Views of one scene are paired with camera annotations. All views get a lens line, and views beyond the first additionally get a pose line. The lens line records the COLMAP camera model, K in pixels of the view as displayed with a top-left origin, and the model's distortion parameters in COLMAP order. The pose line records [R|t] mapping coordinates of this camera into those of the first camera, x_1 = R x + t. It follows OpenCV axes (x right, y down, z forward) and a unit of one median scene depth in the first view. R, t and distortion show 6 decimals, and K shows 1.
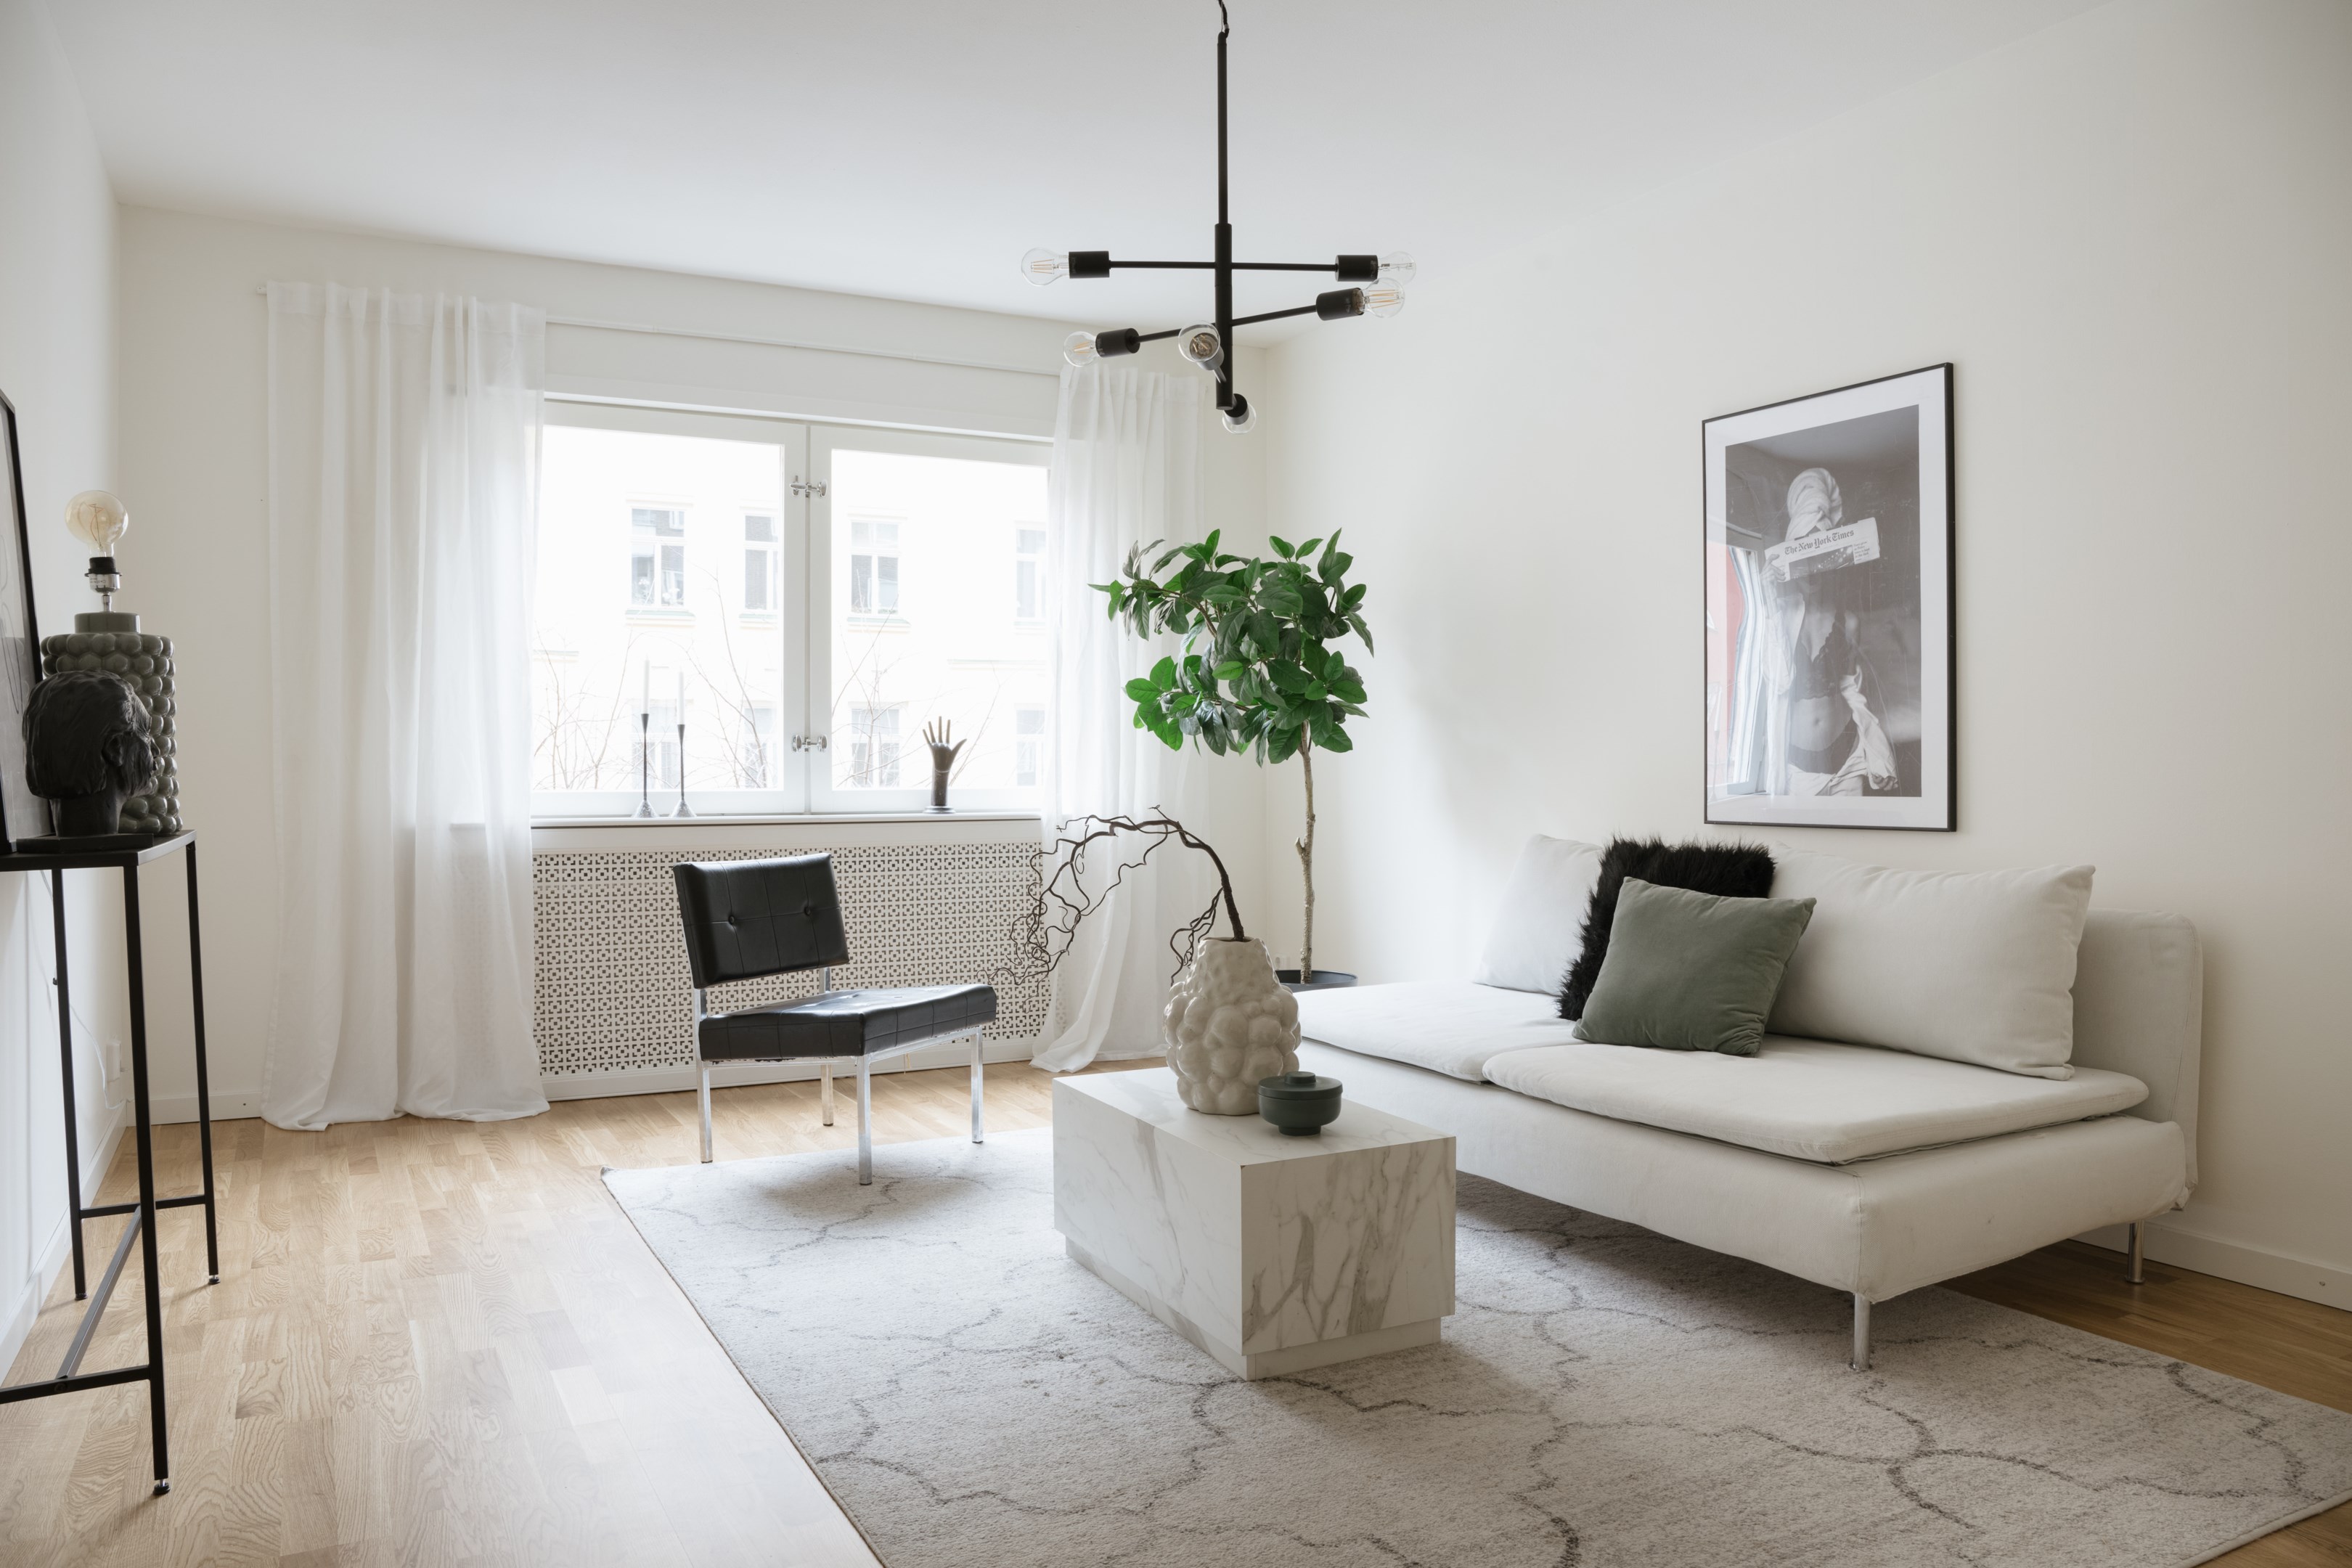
lens RADIAL K [[1617.0, 0, 1176.0], [0, 1617.0, 784.0], [0, 0, 1]] dist [-0.133695, 0.085392]
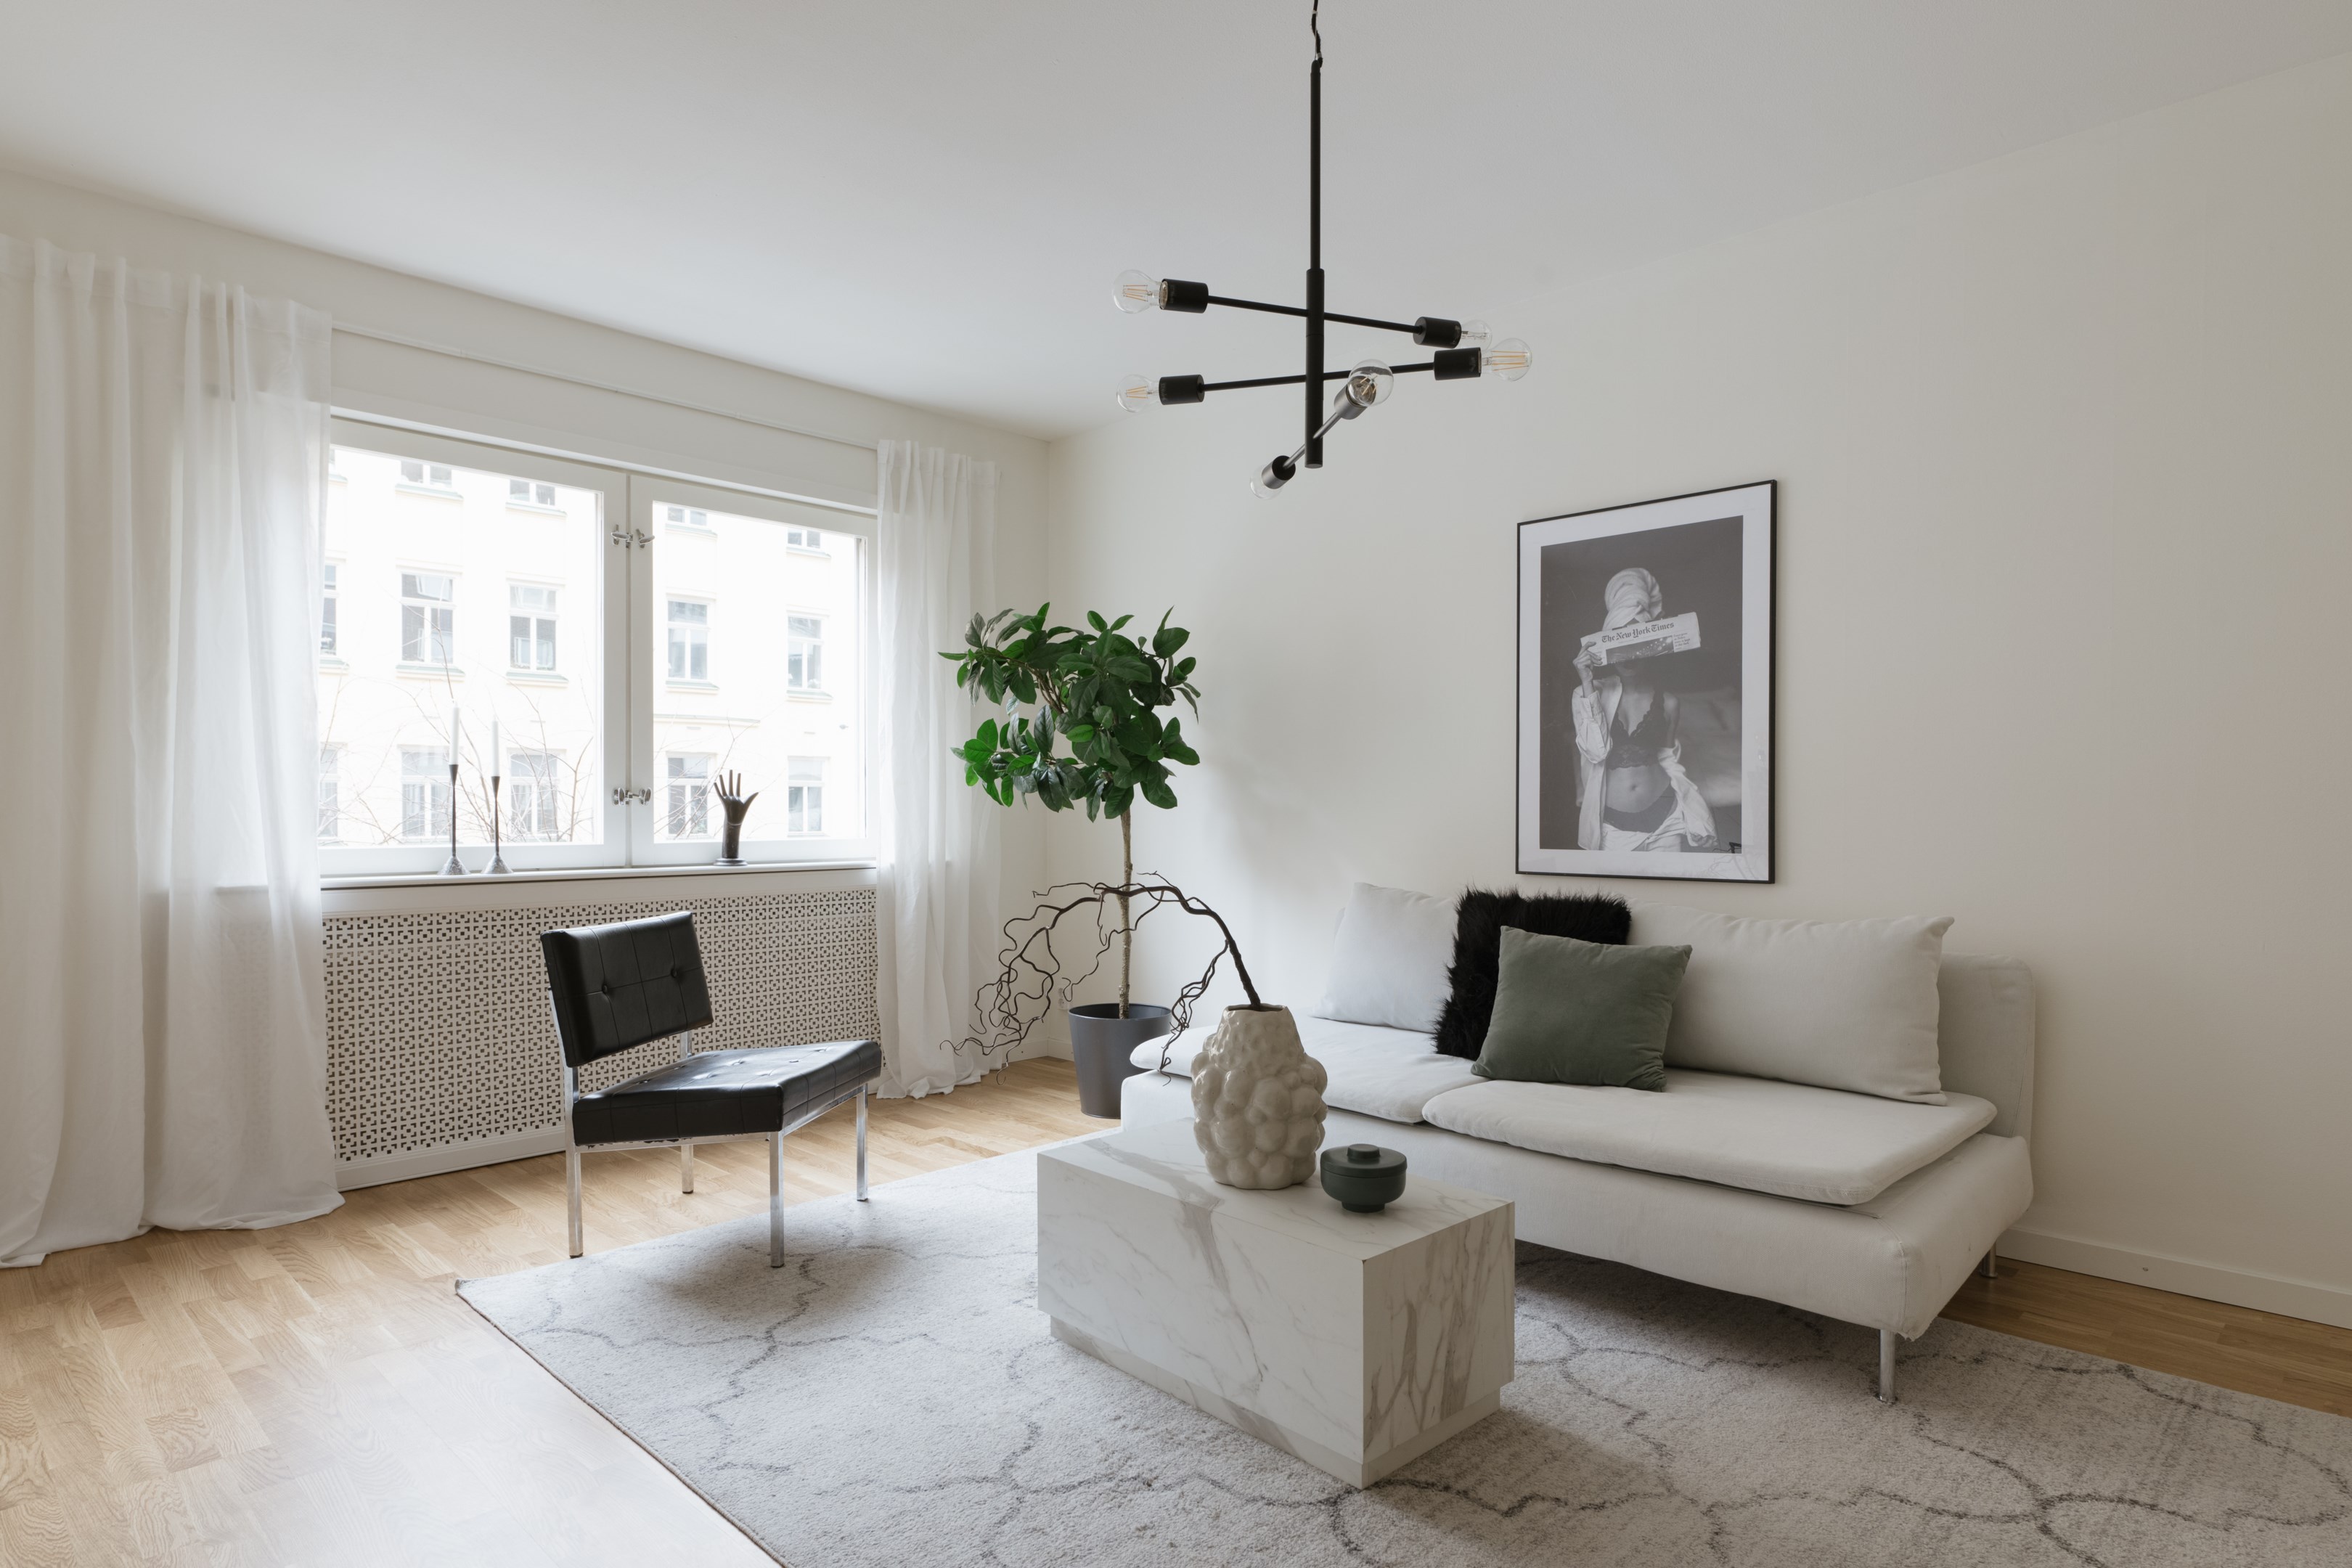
lens RADIAL K [[1279.3, 0, 1176.7], [0, 1279.3, 814.7], [0, 0, 1]] dist [-0.004378, -0.000121]
pose [[0.957032, 0.001980, 0.289975, -0.204816], [-0.000769, 0.999990, -0.004292, -0.016372], [-0.289981, 0.003885, 0.957024, 0.219949]]
